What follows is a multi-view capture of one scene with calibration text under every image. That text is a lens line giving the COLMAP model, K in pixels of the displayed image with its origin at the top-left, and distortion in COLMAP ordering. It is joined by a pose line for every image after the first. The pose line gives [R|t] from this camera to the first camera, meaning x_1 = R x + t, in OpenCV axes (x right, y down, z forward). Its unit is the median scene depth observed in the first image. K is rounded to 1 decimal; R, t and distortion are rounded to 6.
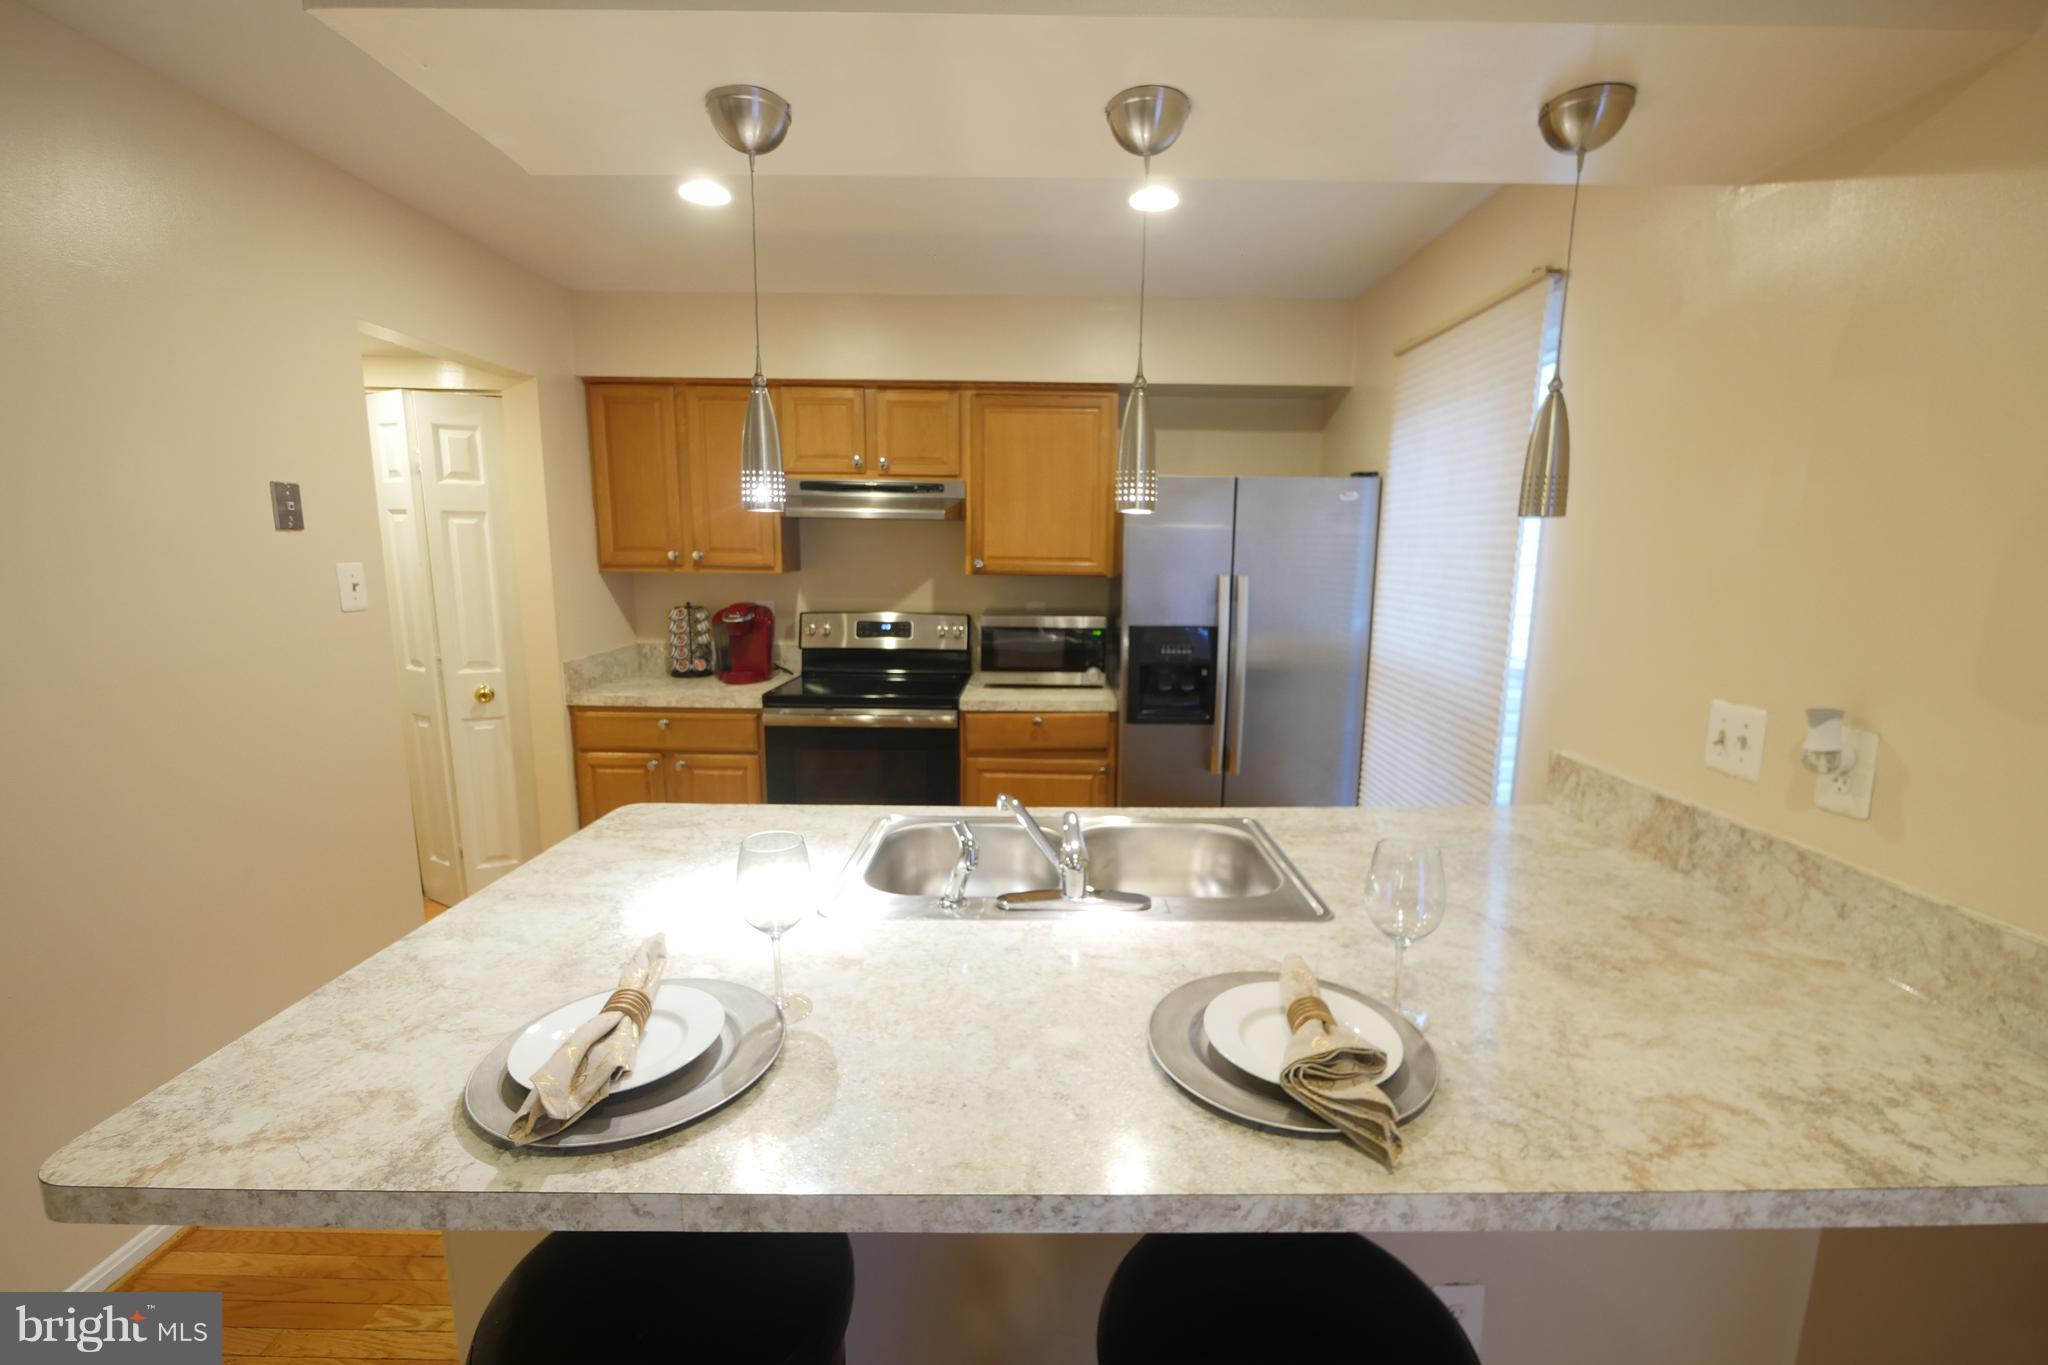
lens RADIAL K [[867.2, 0, 1046.8], [0, 867.2, 690.6], [0, 0, 1]] dist [-0.003529, 0.000010]
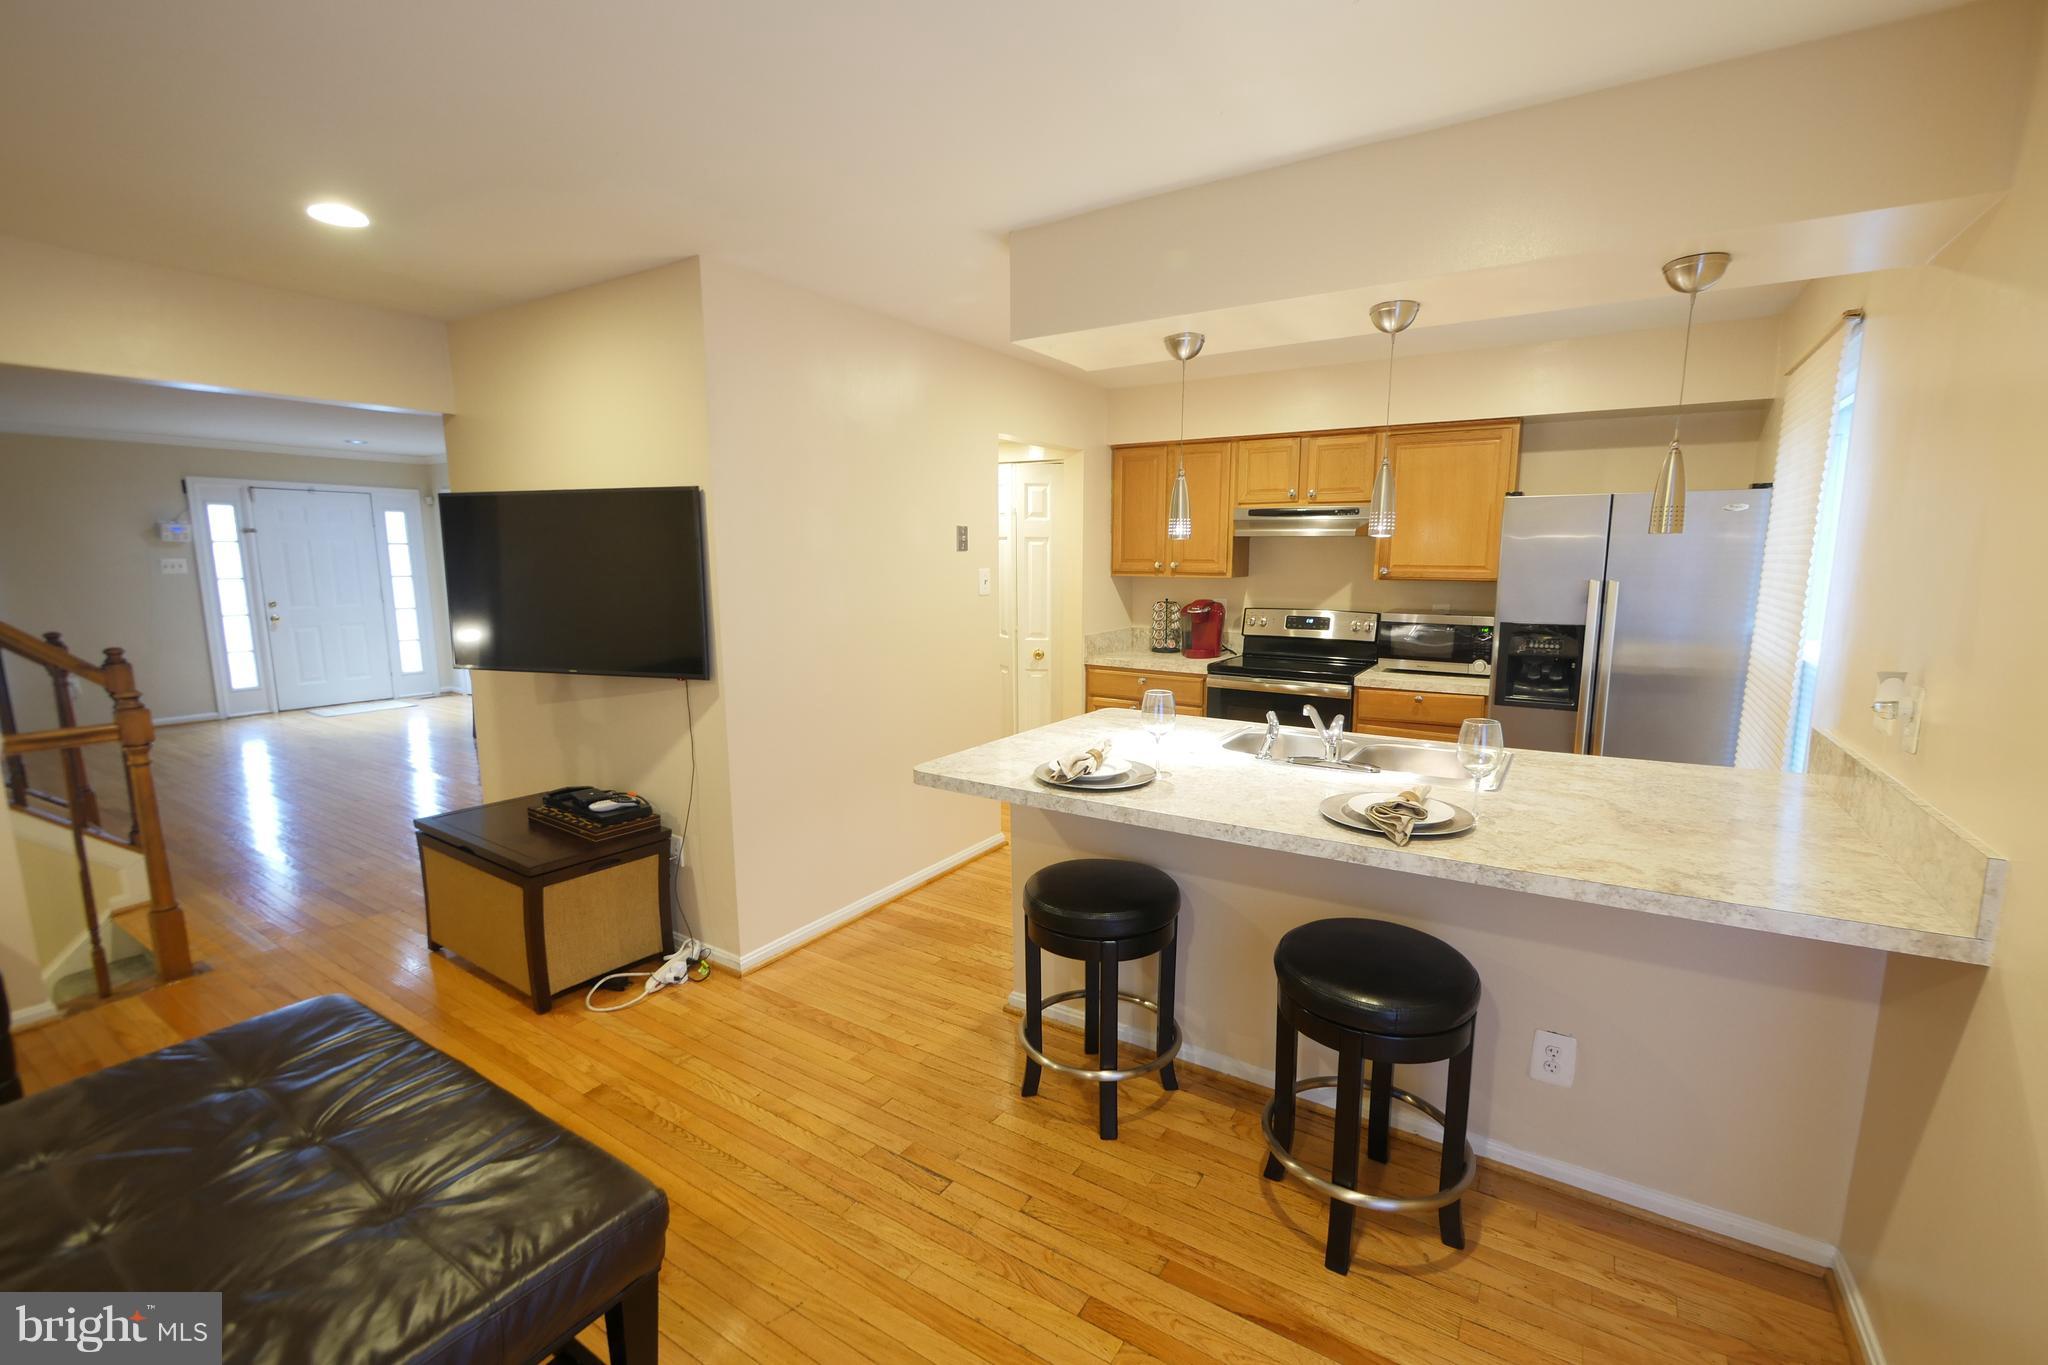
lens RADIAL K [[867.2, 0, 1046.8], [0, 867.2, 690.6], [0, 0, 1]] dist [-0.003529, 0.000010]
pose [[0.847876, 0.072722, -0.525184, 0.185359], [-0.079989, 0.996756, 0.008882, 0.054355], [0.524126, 0.034478, 0.850942, -0.315397]]
